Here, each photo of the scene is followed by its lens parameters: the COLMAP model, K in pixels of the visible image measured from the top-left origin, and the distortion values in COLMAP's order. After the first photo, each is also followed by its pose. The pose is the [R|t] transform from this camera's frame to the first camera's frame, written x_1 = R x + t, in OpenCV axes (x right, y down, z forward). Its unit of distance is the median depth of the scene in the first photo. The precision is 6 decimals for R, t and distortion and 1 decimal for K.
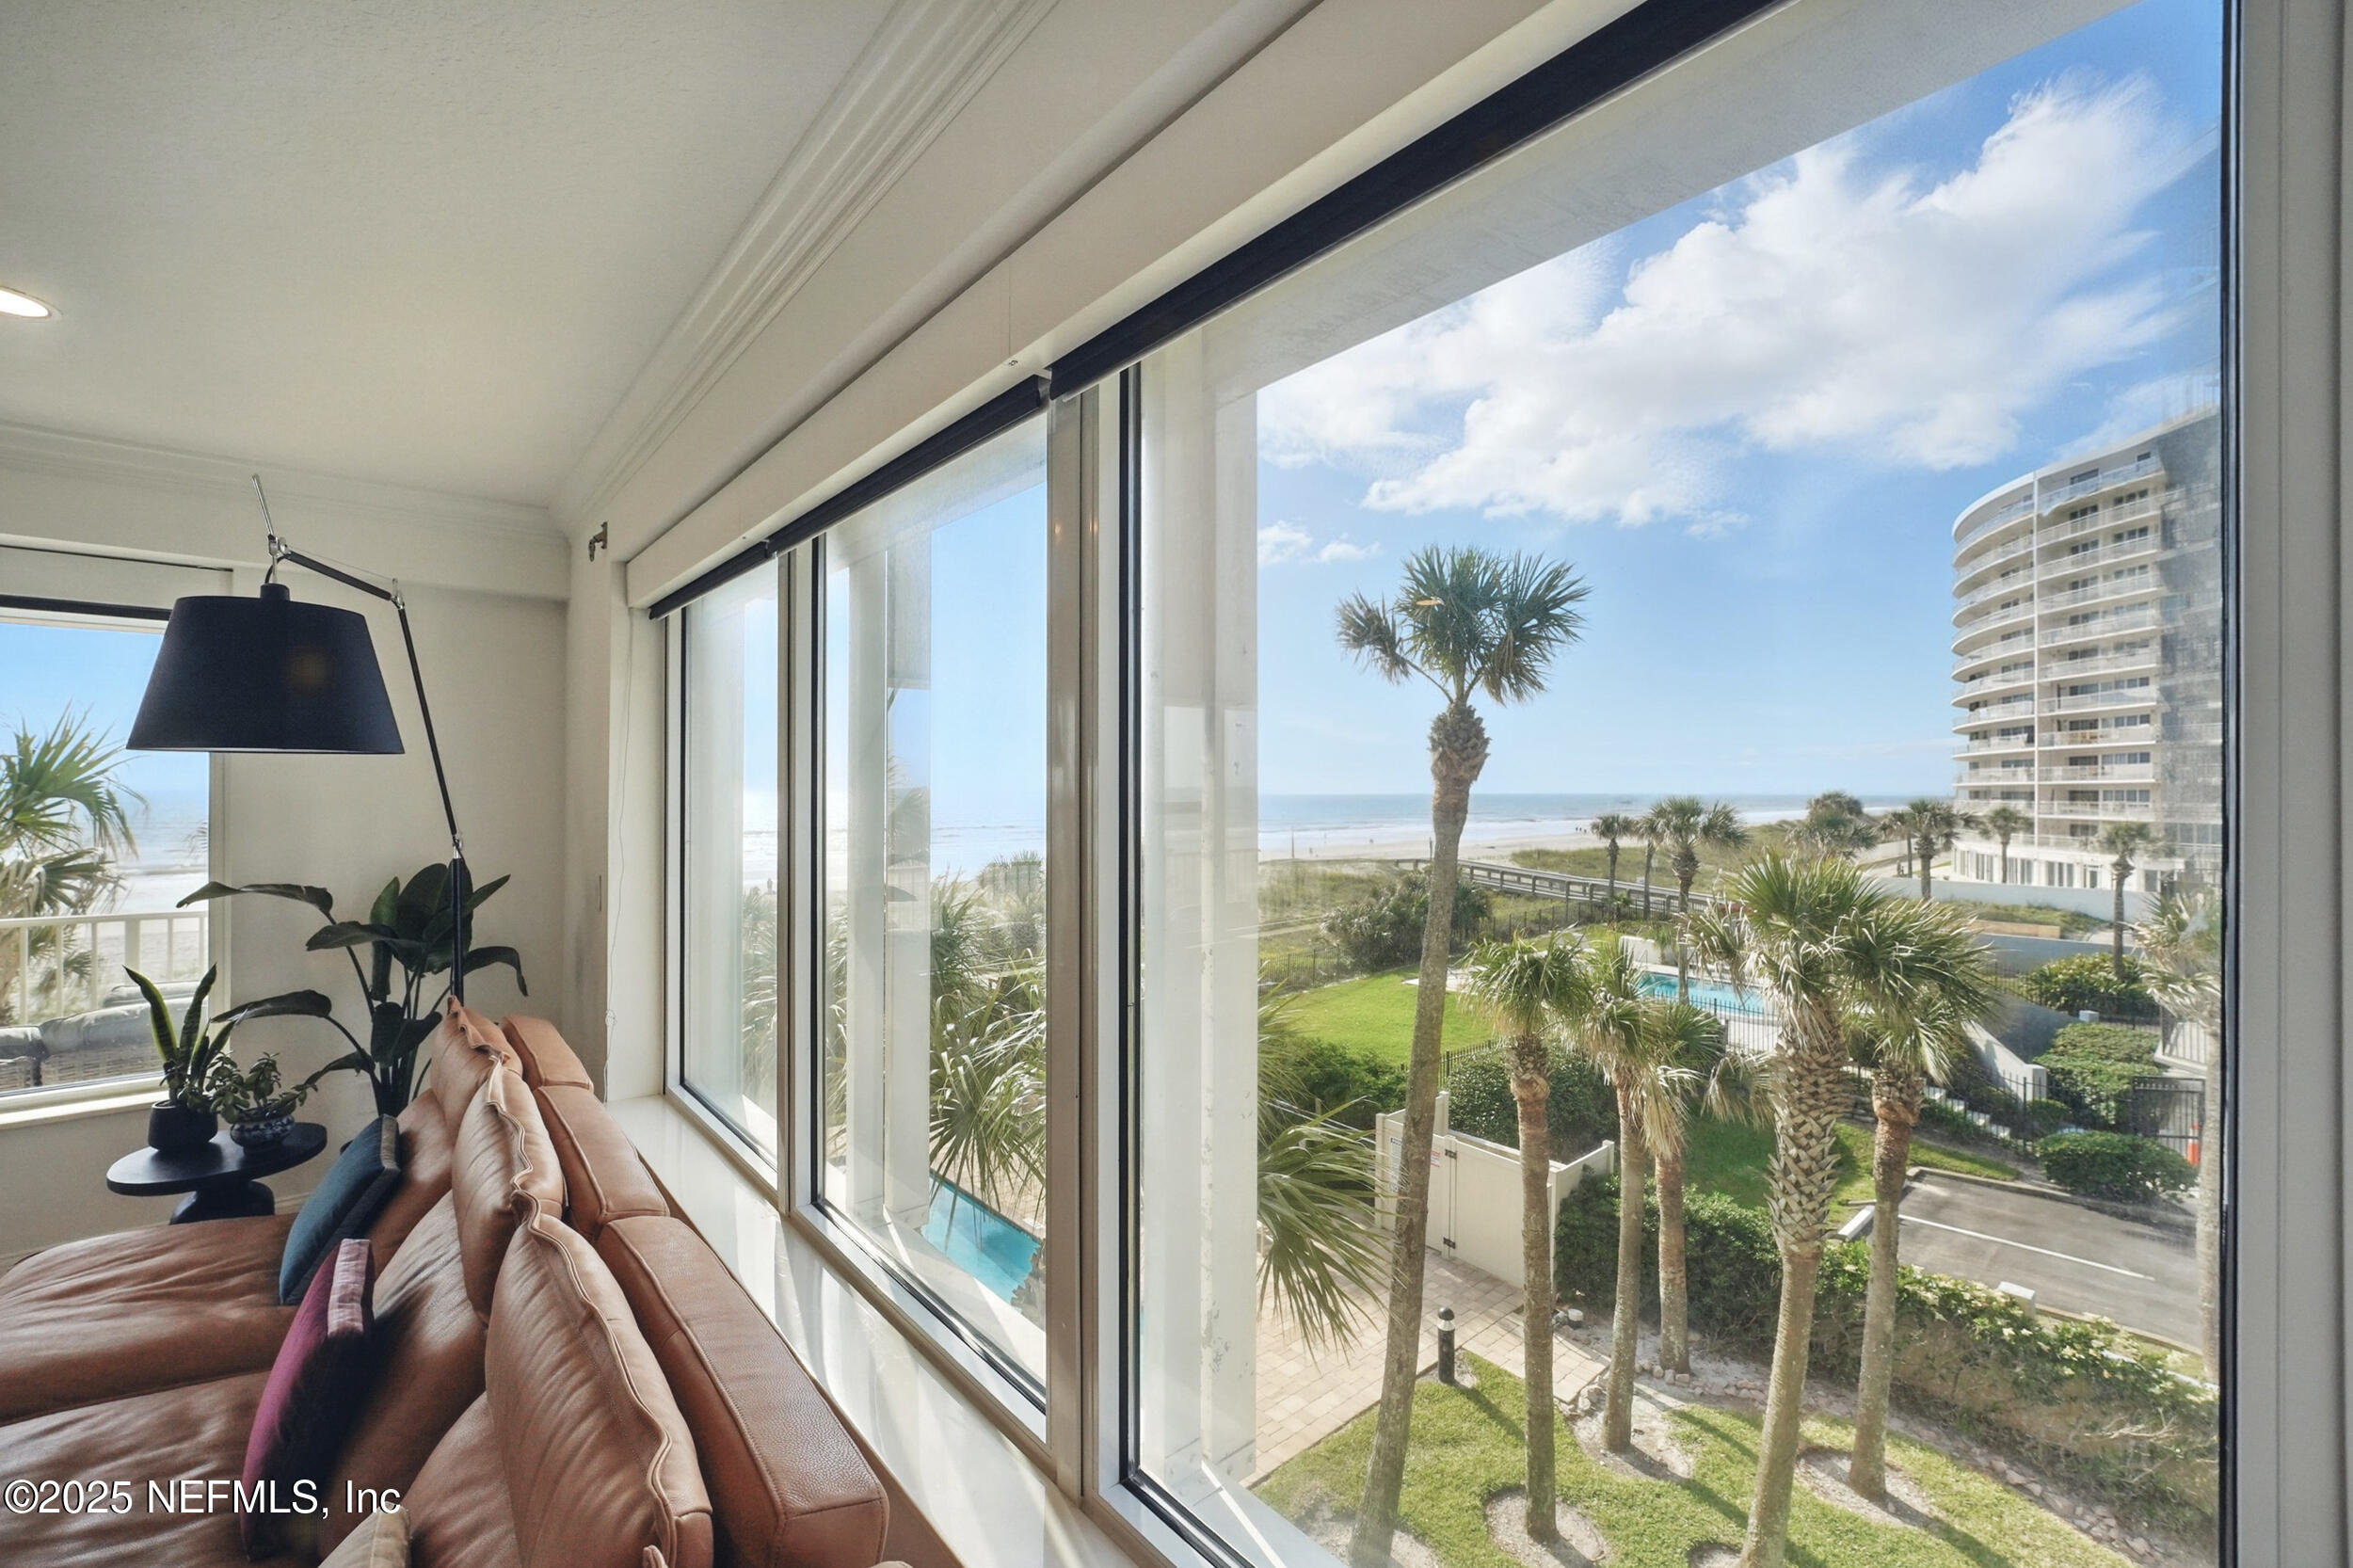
lens RADIAL K [[959.2, 0, 1179.0], [0, 959.2, 792.6], [0, 0, 1]] dist [-0.015652, 0.005413]
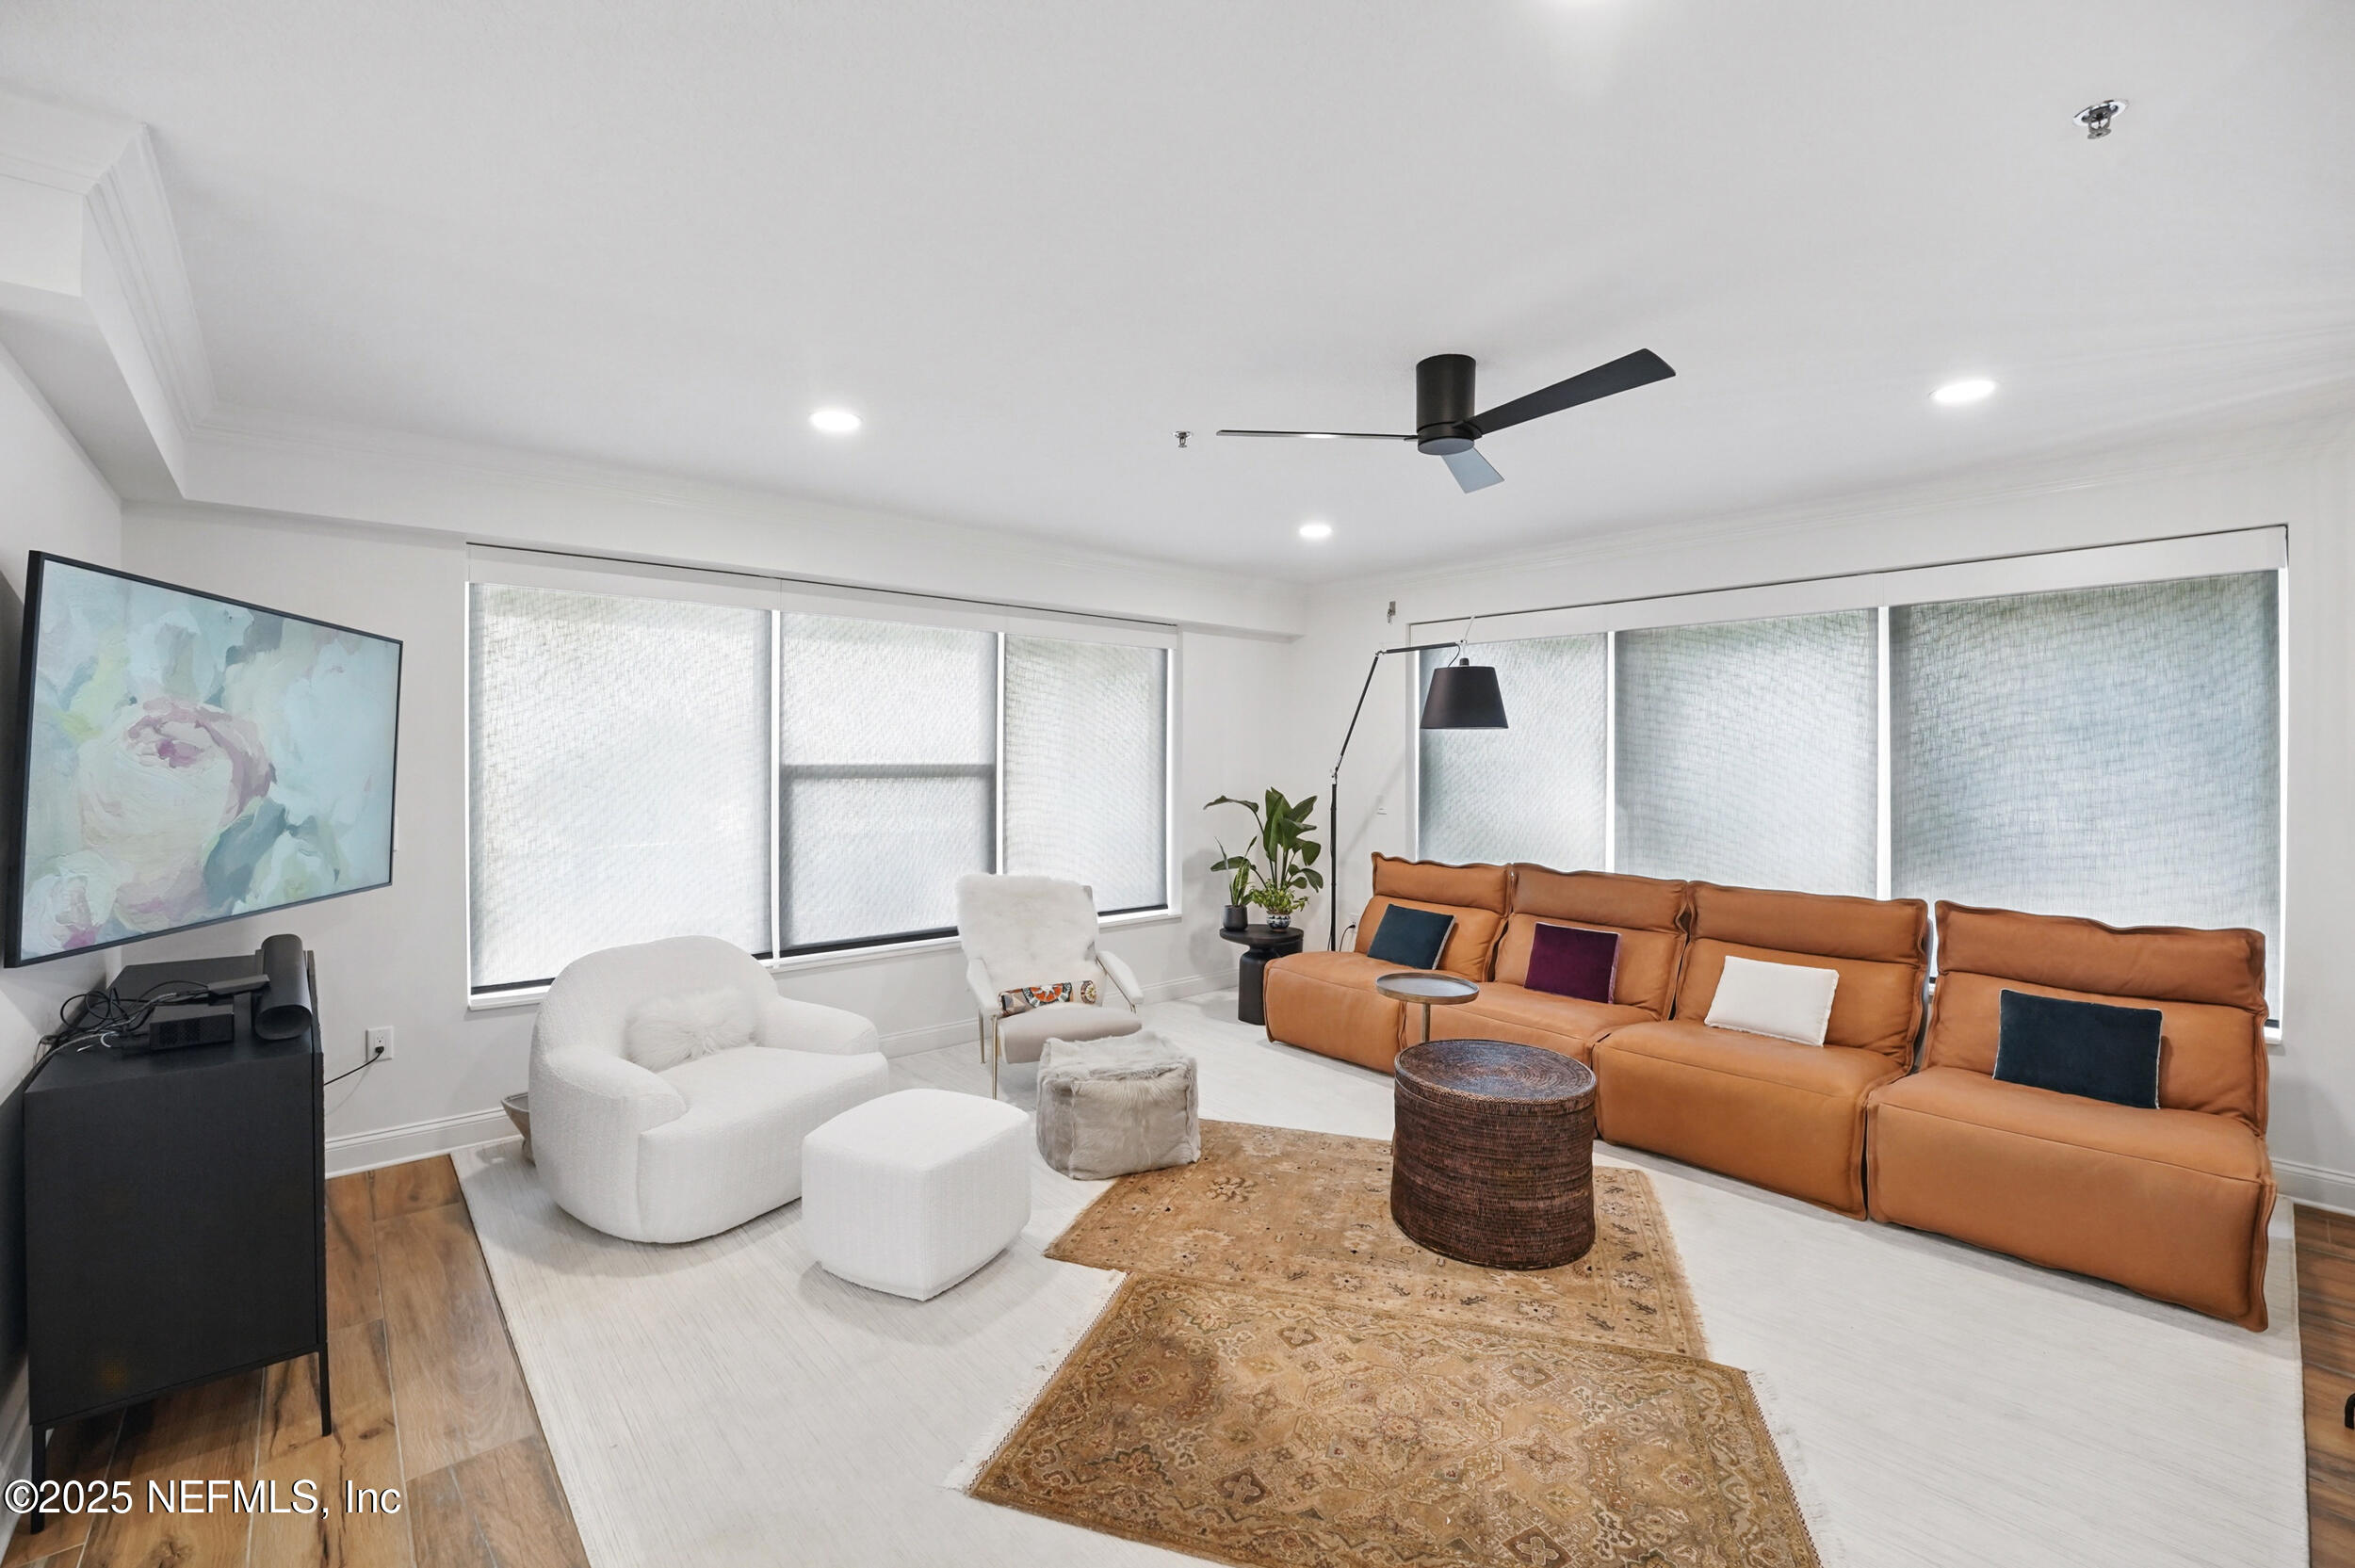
lens RADIAL K [[998.7, 0, 1175.9], [0, 998.7, 765.2], [0, 0, 1]] dist [-0.026102, 0.000386]
pose [[0.999977, -0.001158, 0.006694, -1.038548], [0.001139, 0.999995, 0.002883, 0.024592], [-0.006697, -0.002875, 0.999973, -0.916112]]
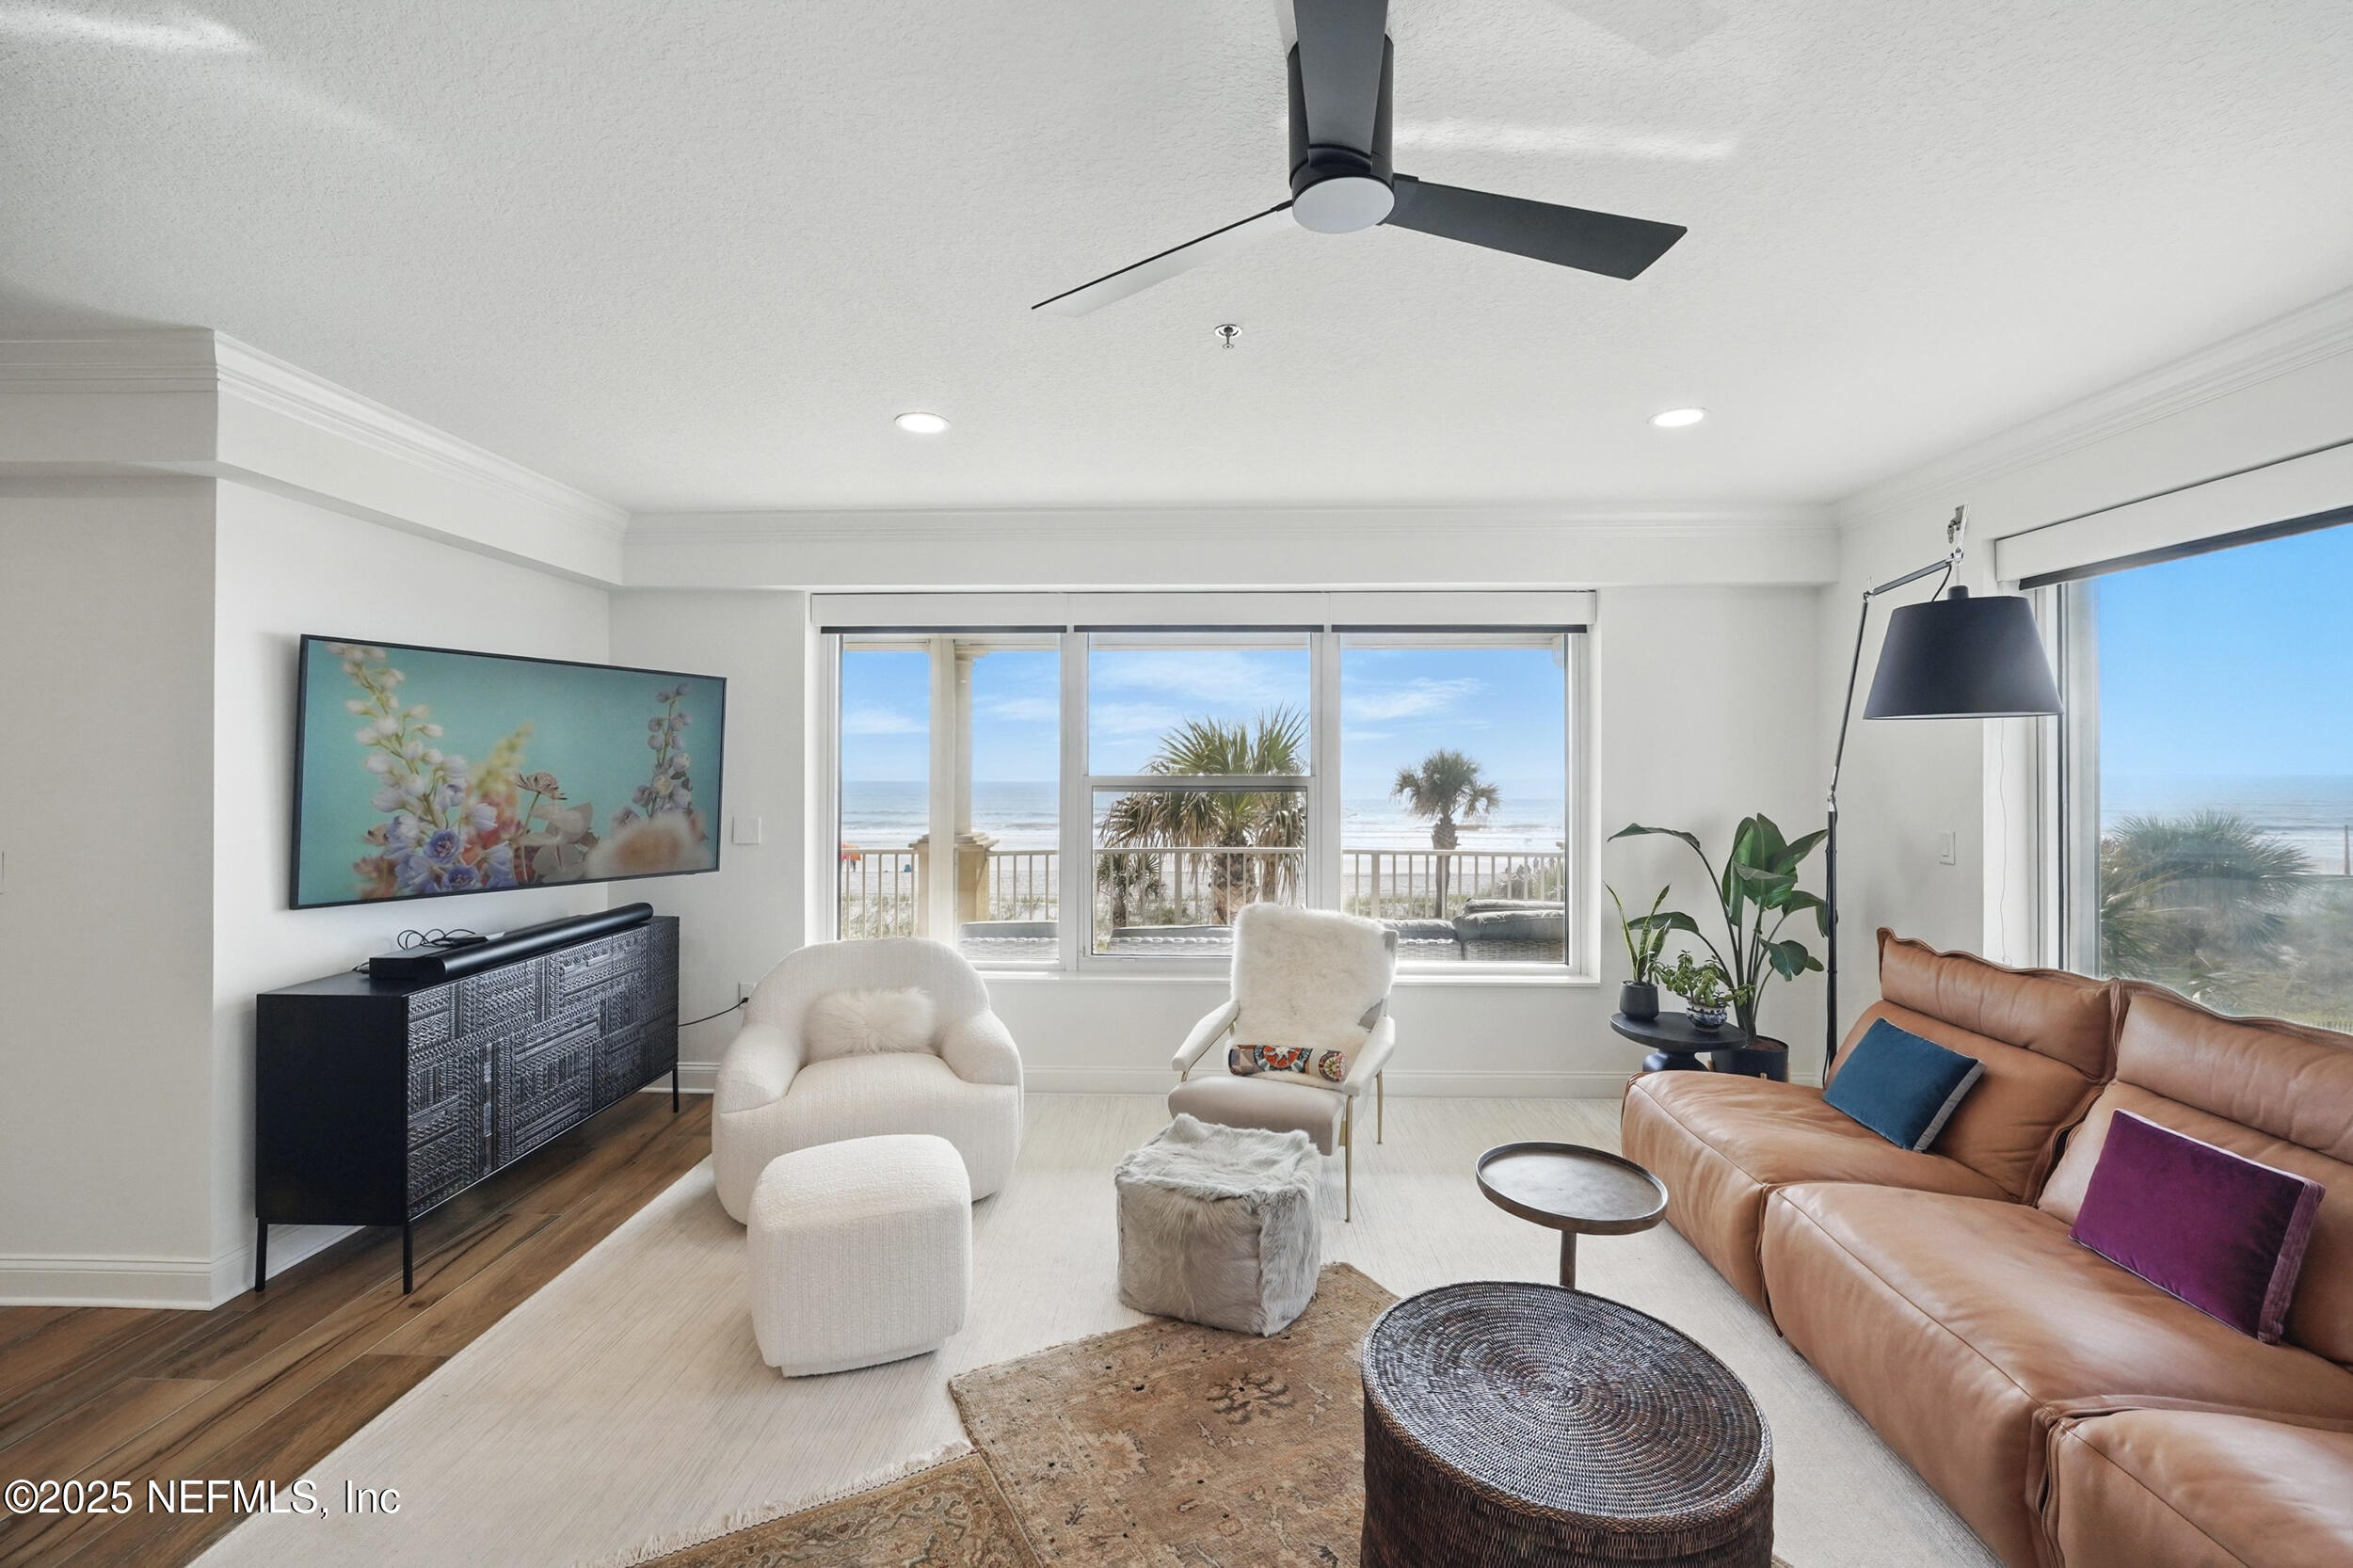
lens RADIAL K [[984.3, 0, 1169.4], [0, 984.3, 762.2], [0, 0, 1]] dist [-0.008052, 0.000060]
pose [[0.736777, -0.006157, -0.676108, -0.520139], [-0.001383, 0.999943, -0.010613, 0.020683], [0.676135, 0.008755, 0.736726, -0.428237]]
